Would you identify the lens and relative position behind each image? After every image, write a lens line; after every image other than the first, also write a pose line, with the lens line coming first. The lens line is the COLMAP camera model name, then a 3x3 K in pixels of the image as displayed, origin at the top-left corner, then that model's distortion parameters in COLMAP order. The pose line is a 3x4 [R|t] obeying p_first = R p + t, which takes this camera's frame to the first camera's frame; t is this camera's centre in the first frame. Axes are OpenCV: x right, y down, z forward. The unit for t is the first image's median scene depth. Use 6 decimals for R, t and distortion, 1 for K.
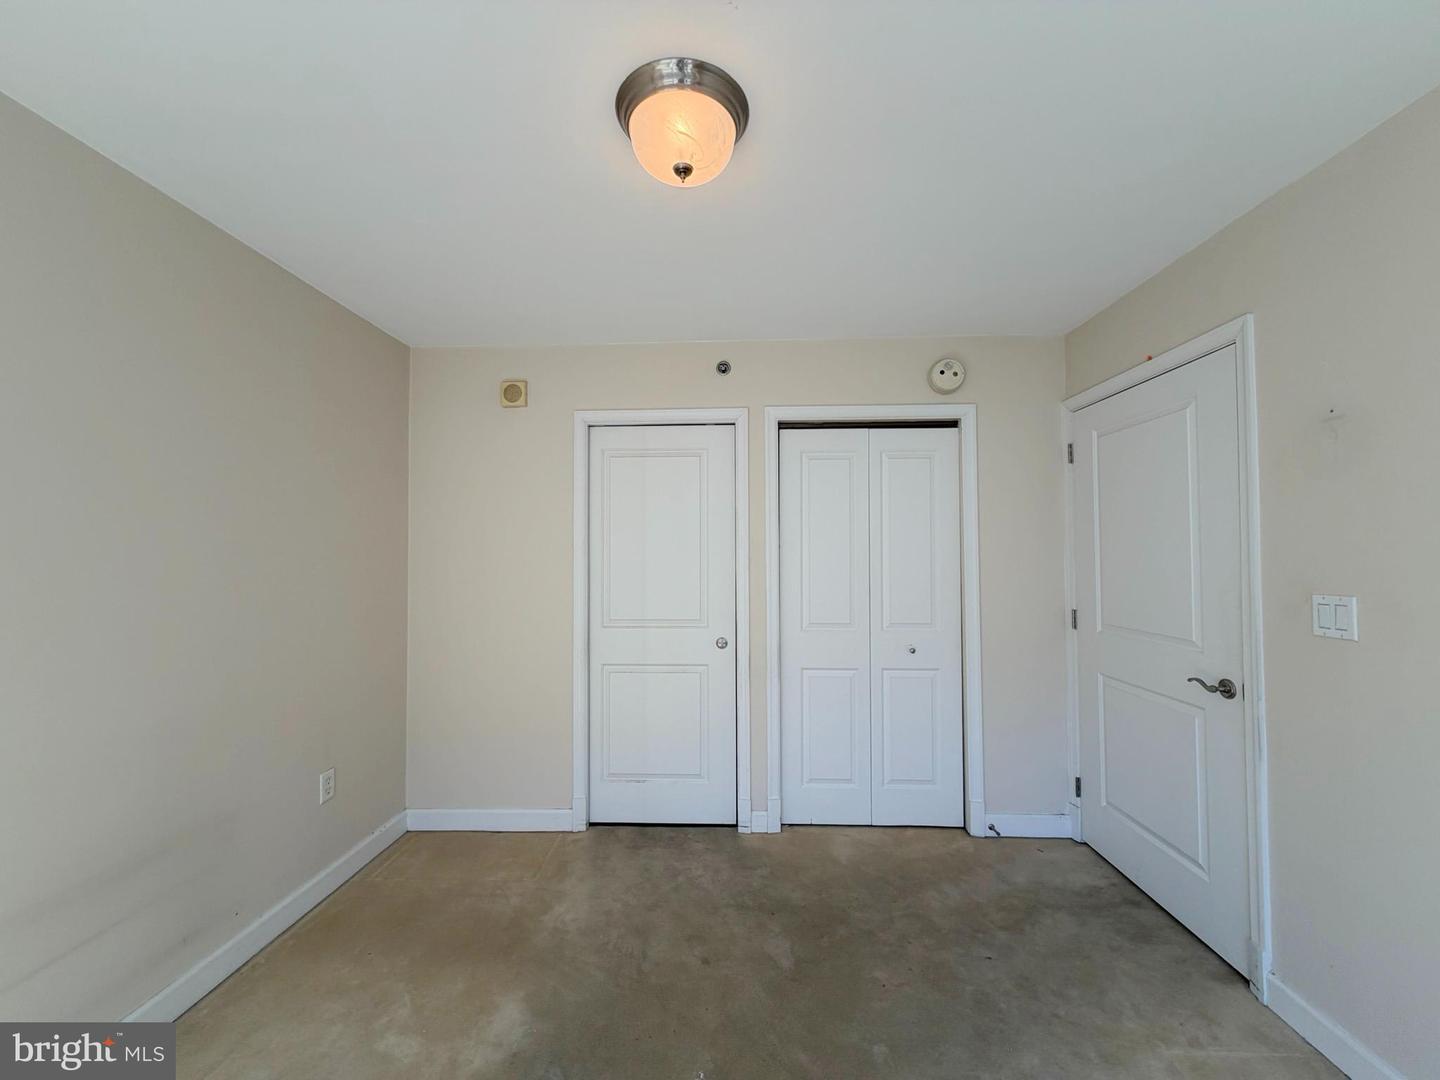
lens RADIAL K [[575.6, 0, 723.9], [0, 575.6, 540.3], [0, 0, 1]] dist [0.000669, 0.000079]
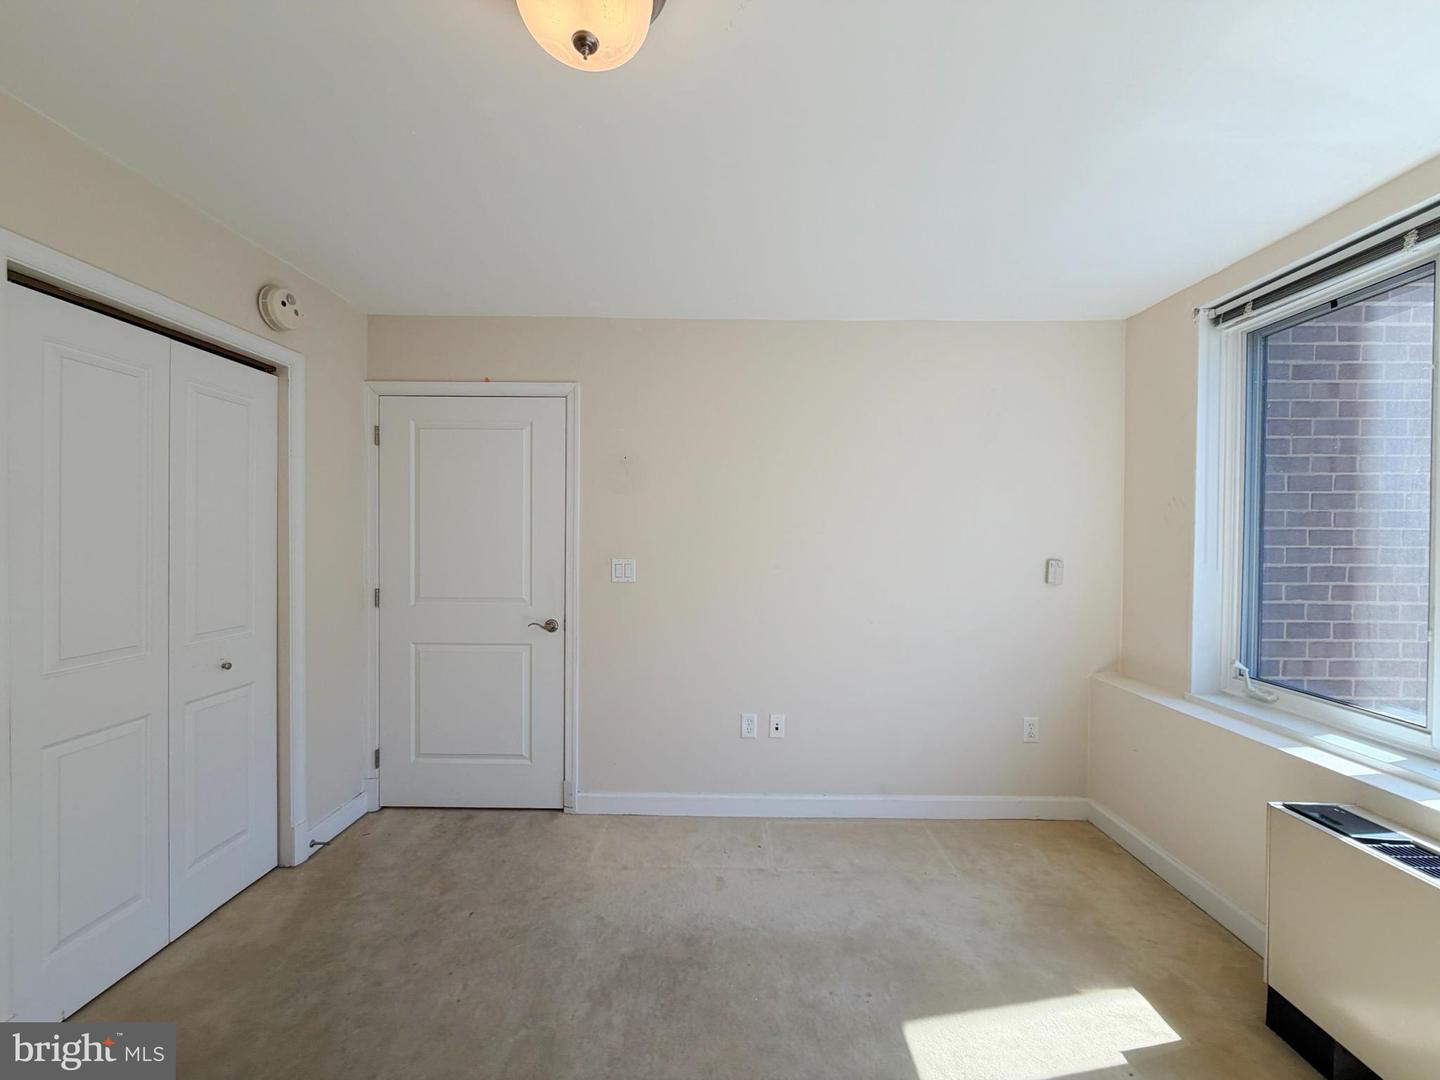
lens RADIAL K [[575.6, 0, 723.9], [0, 575.6, 540.3], [0, 0, 1]] dist [0.000669, 0.000079]
pose [[-0.031296, -0.002489, 0.999507, -0.522787], [-0.030864, 0.999522, 0.001523, 0.016201], [-0.999034, -0.030801, -0.031358, 0.497620]]
